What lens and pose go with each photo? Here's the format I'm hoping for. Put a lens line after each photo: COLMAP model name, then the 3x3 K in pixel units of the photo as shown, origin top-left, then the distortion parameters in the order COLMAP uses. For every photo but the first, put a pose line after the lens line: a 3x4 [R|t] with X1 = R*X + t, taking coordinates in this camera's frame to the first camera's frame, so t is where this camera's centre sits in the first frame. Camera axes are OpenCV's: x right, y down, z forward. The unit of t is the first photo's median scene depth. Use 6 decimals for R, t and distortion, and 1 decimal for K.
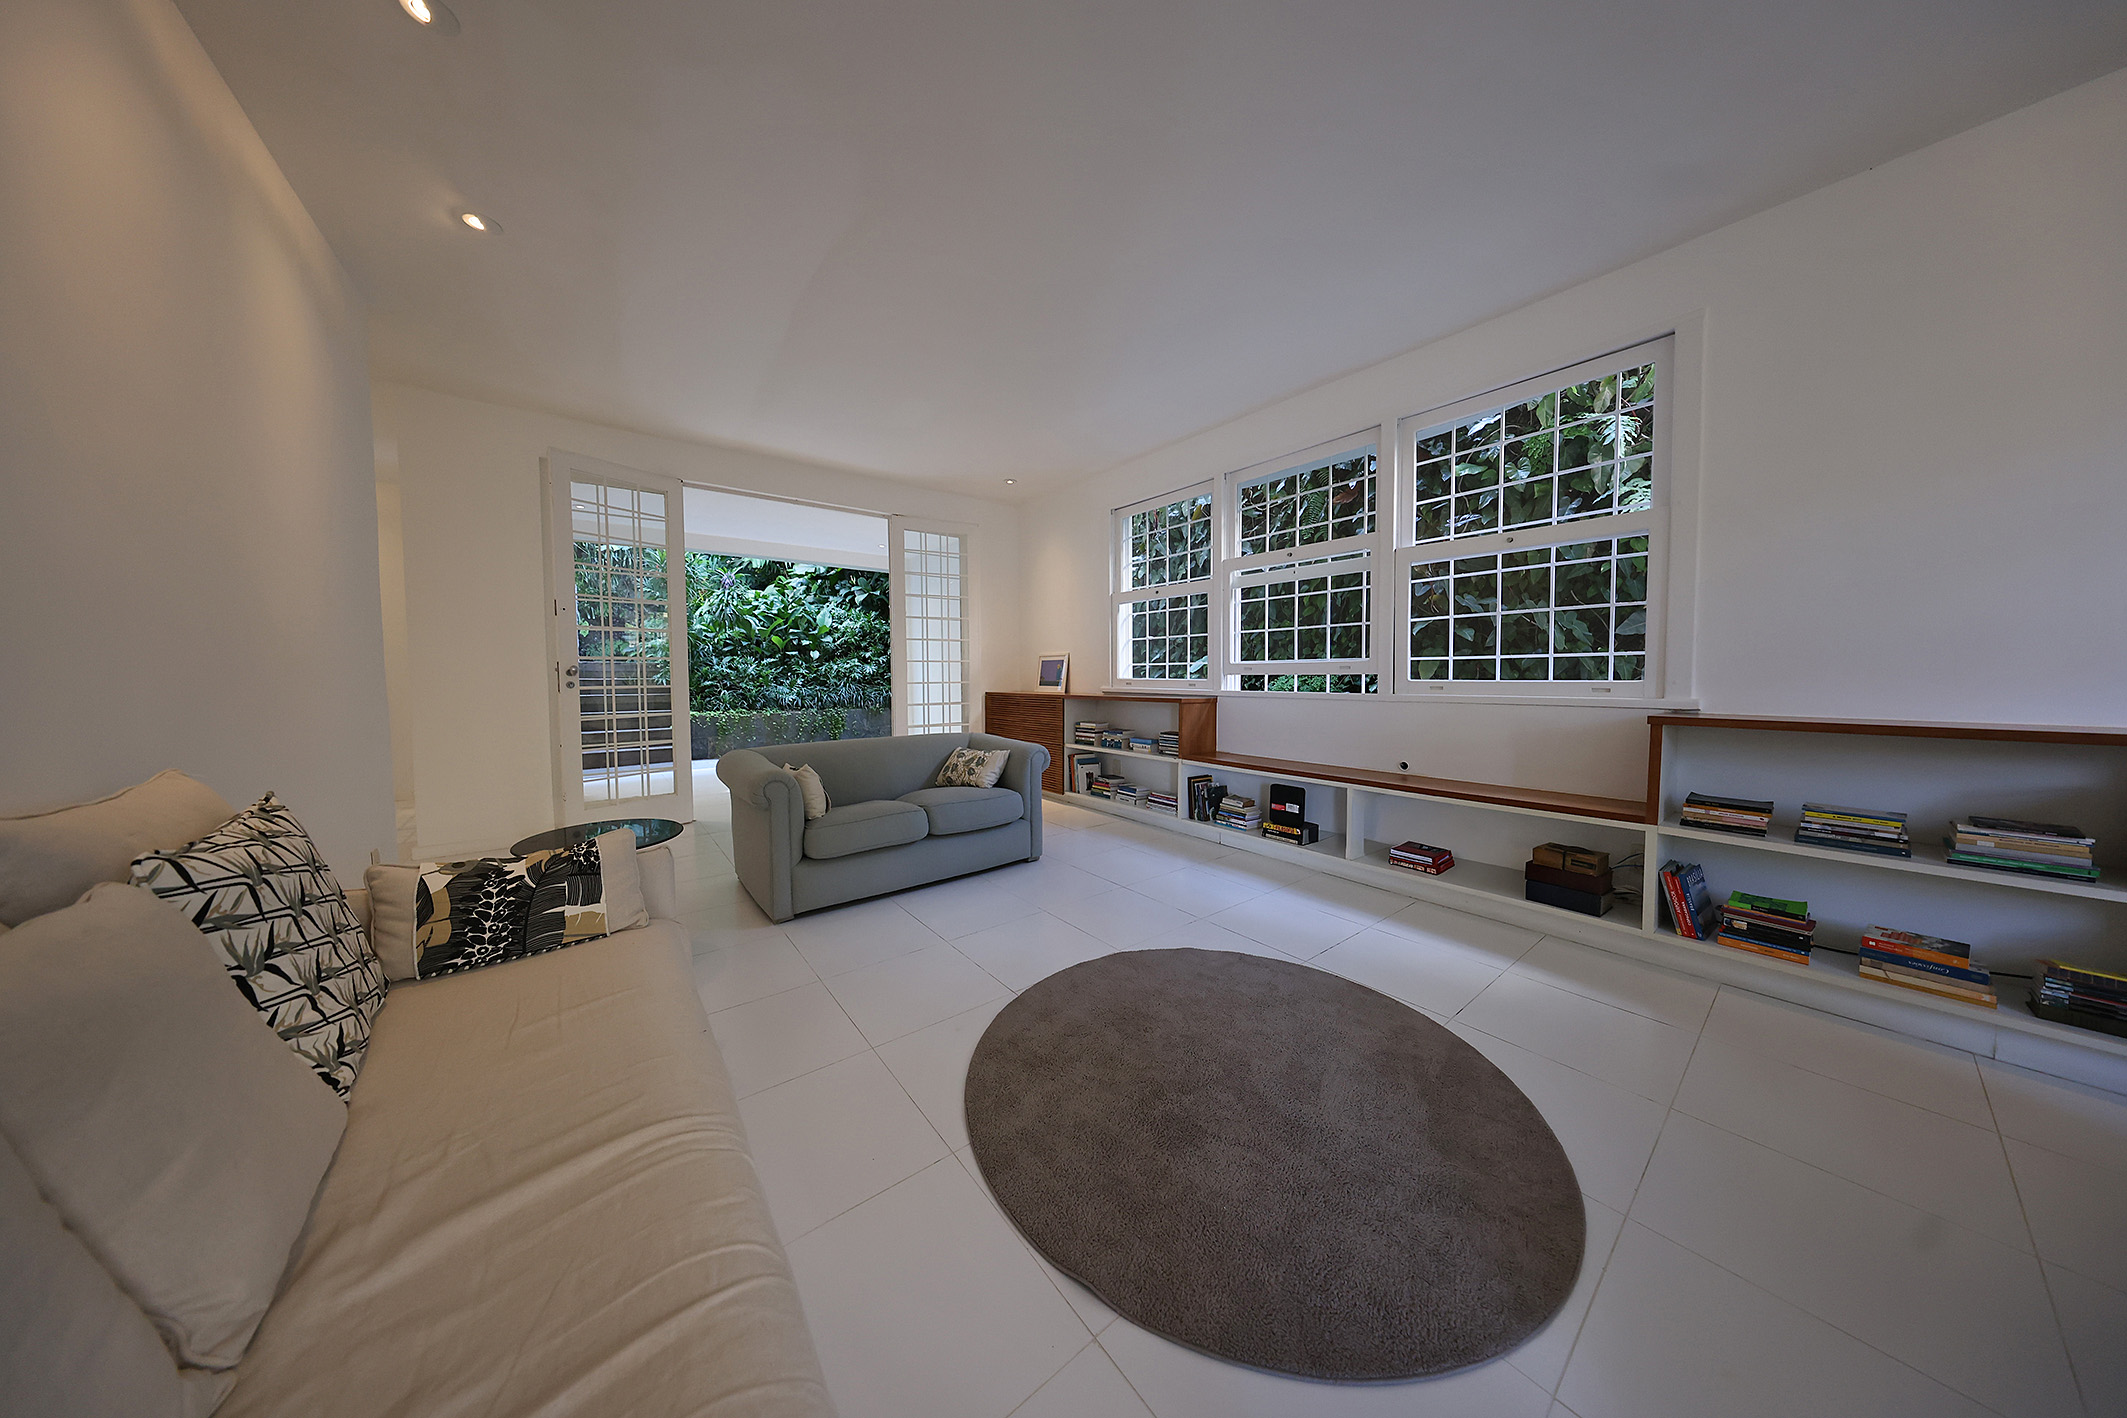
lens RADIAL K [[613.6, 0, 1066.3], [0, 613.6, 700.9], [0, 0, 1]] dist [-0.000146, -0.000063]
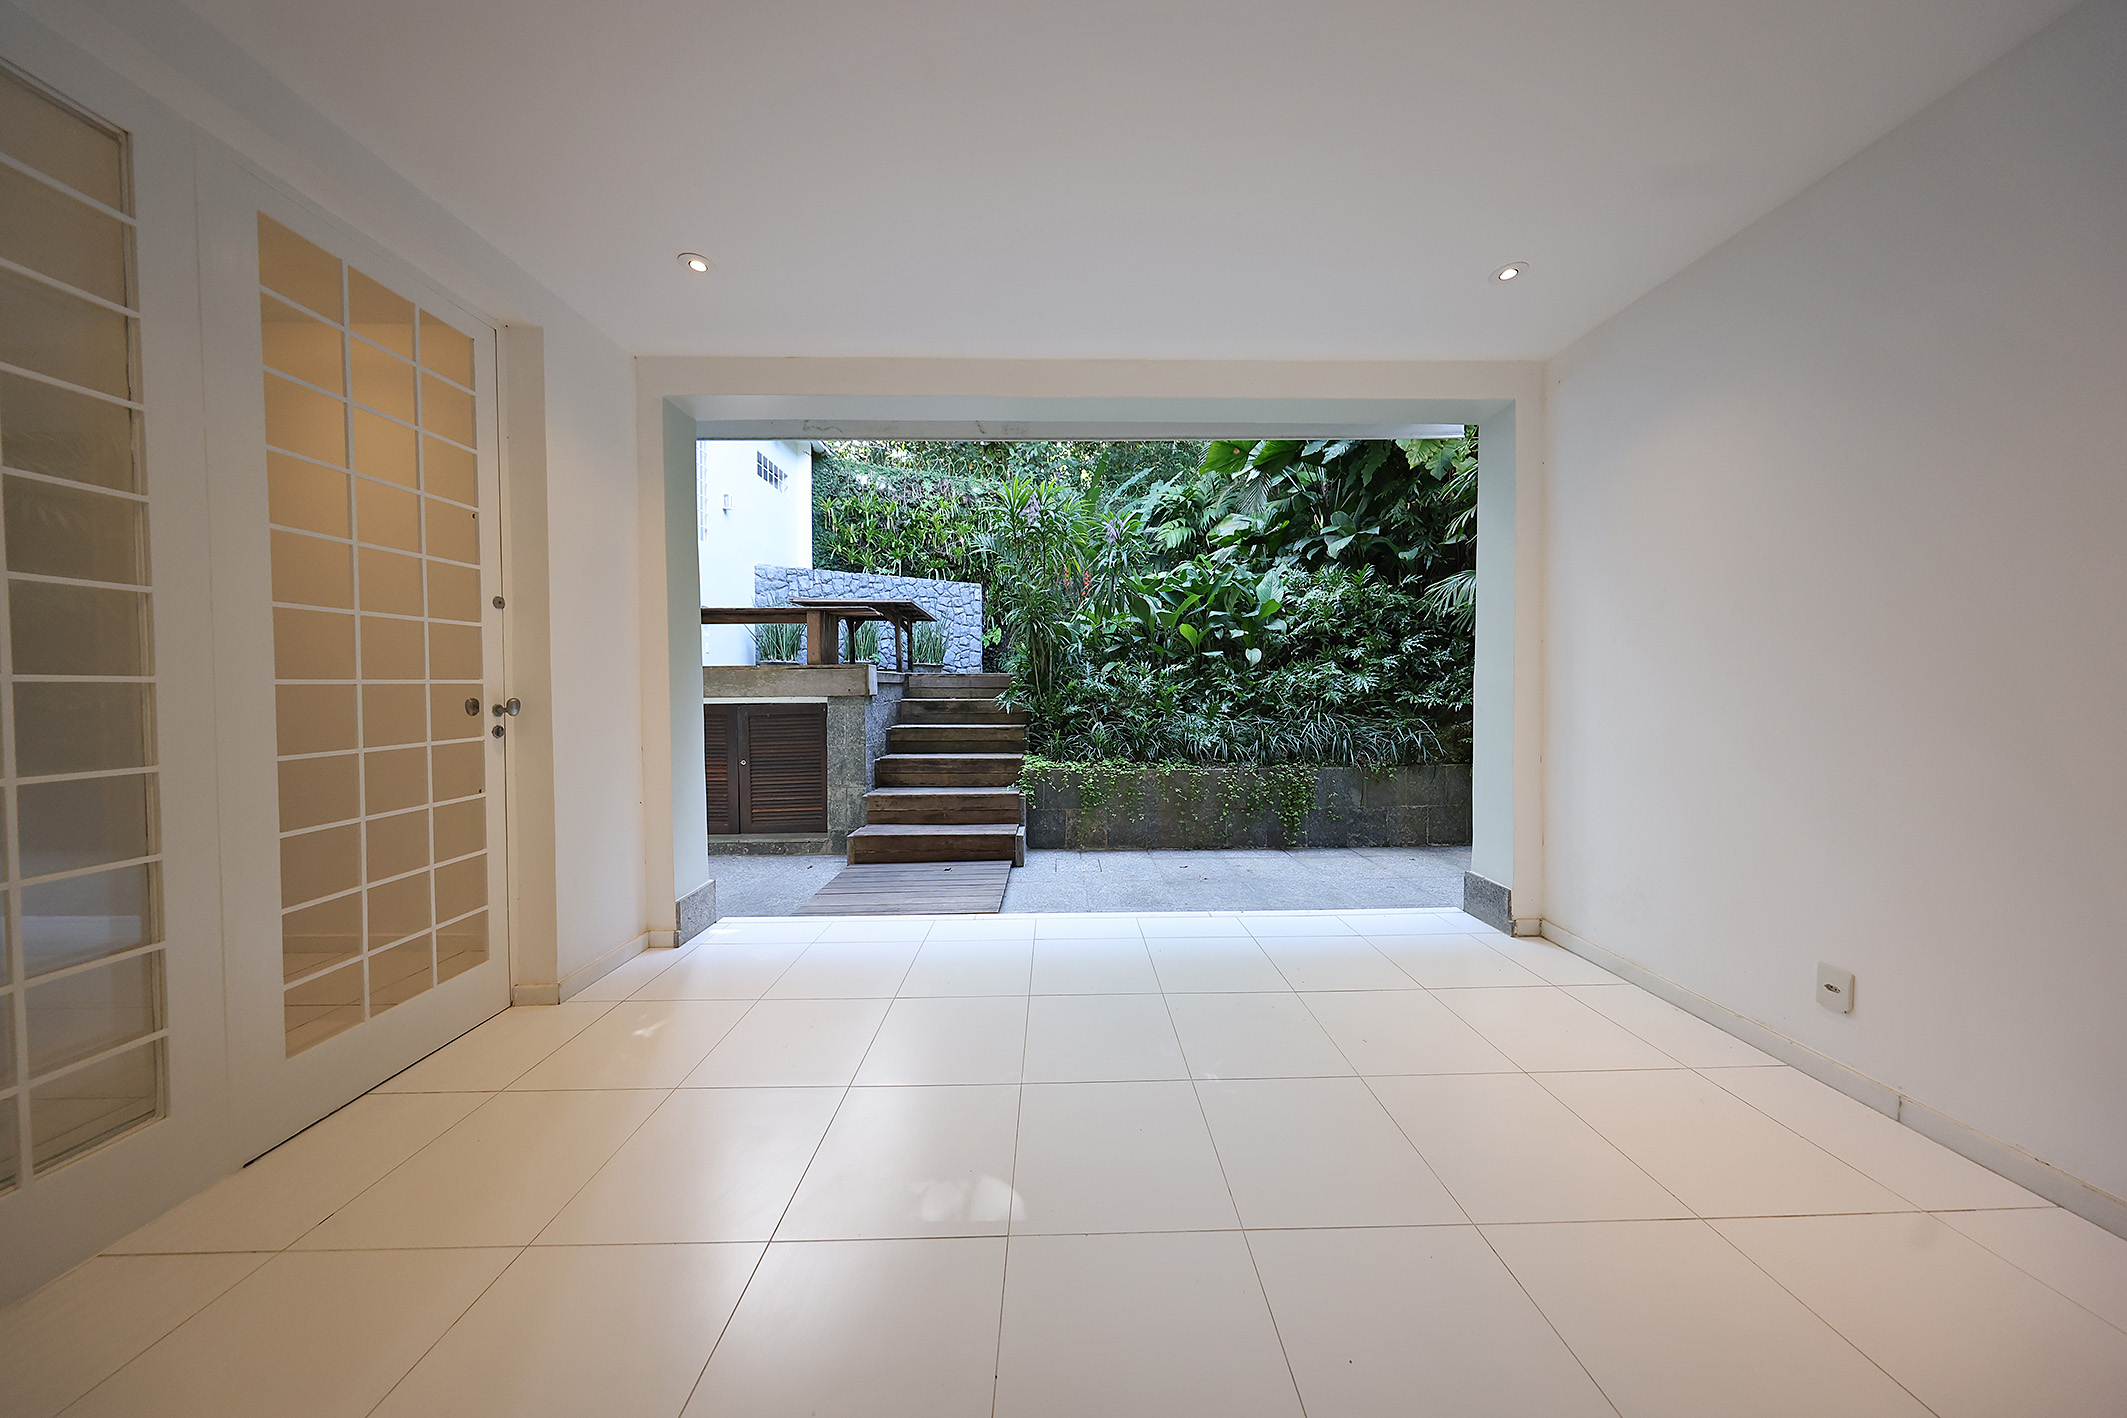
lens RADIAL K [[613.6, 0, 1066.3], [0, 613.6, 700.9], [0, 0, 1]] dist [-0.000146, -0.000063]
pose [[0.796319, 0.018128, -0.604605, -0.479801], [-0.026268, 0.999644, -0.004626, -0.065638], [0.604306, 0.019566, 0.796512, 1.061465]]
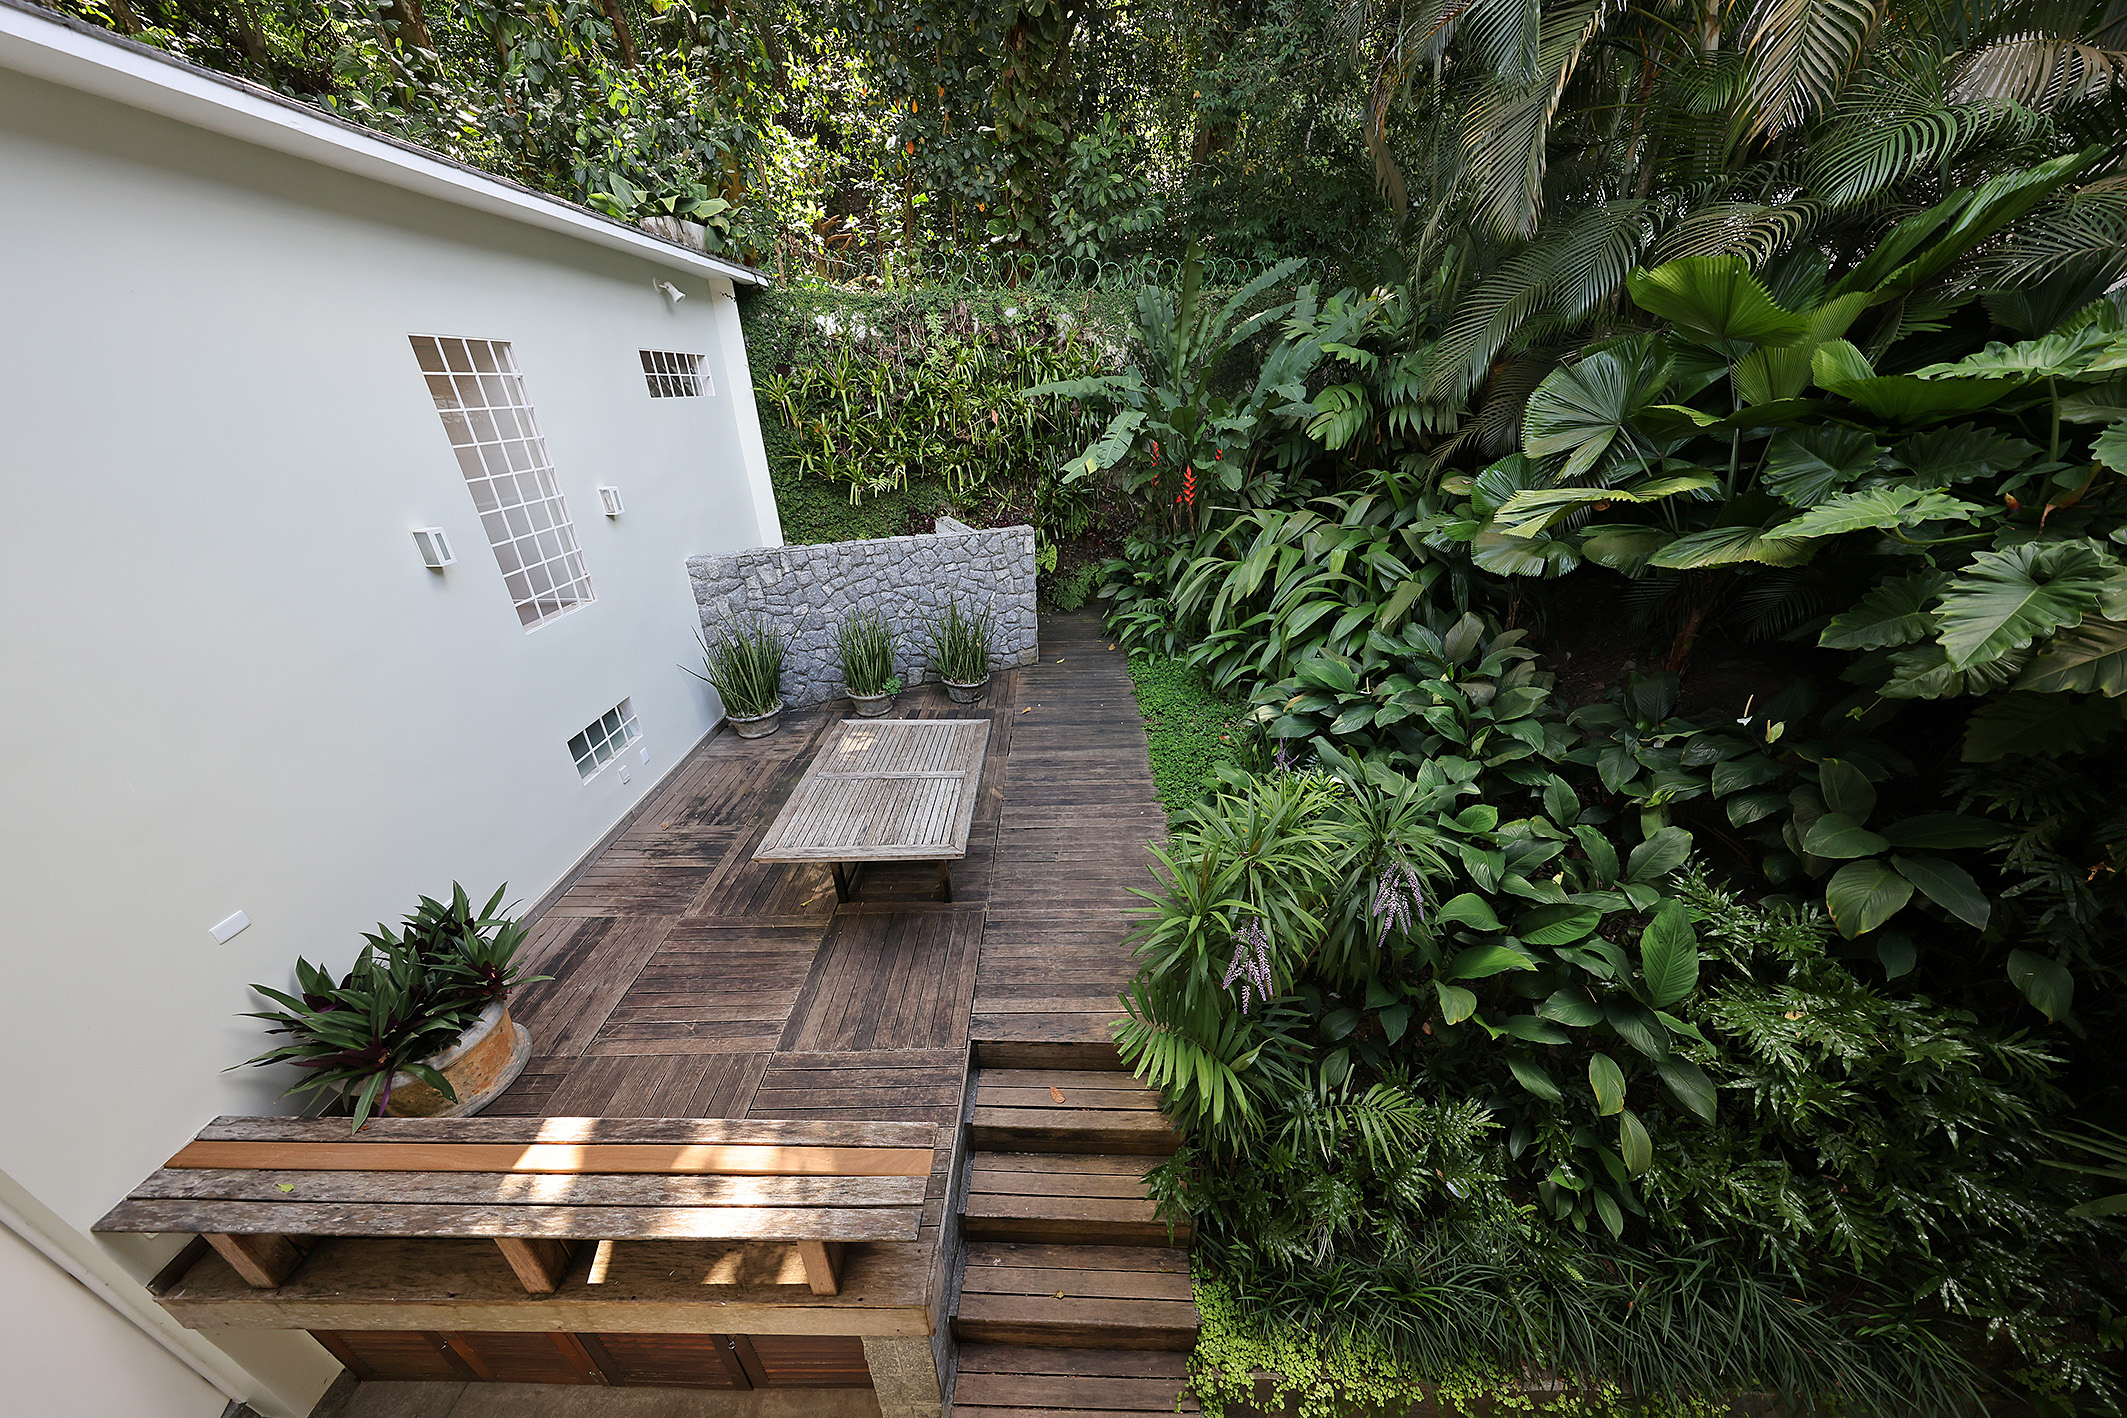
lens RADIAL K [[653.8, 0, 1062.4], [0, 653.8, 700.0], [0, 0, 1]] dist [0.007806, -0.000064]
pose [[0.771756, 0.270852, -0.575353, -1.072102], [-0.015851, 0.912672, 0.408386, -0.809720], [0.635721, -0.306055, 0.708653, 1.494414]]
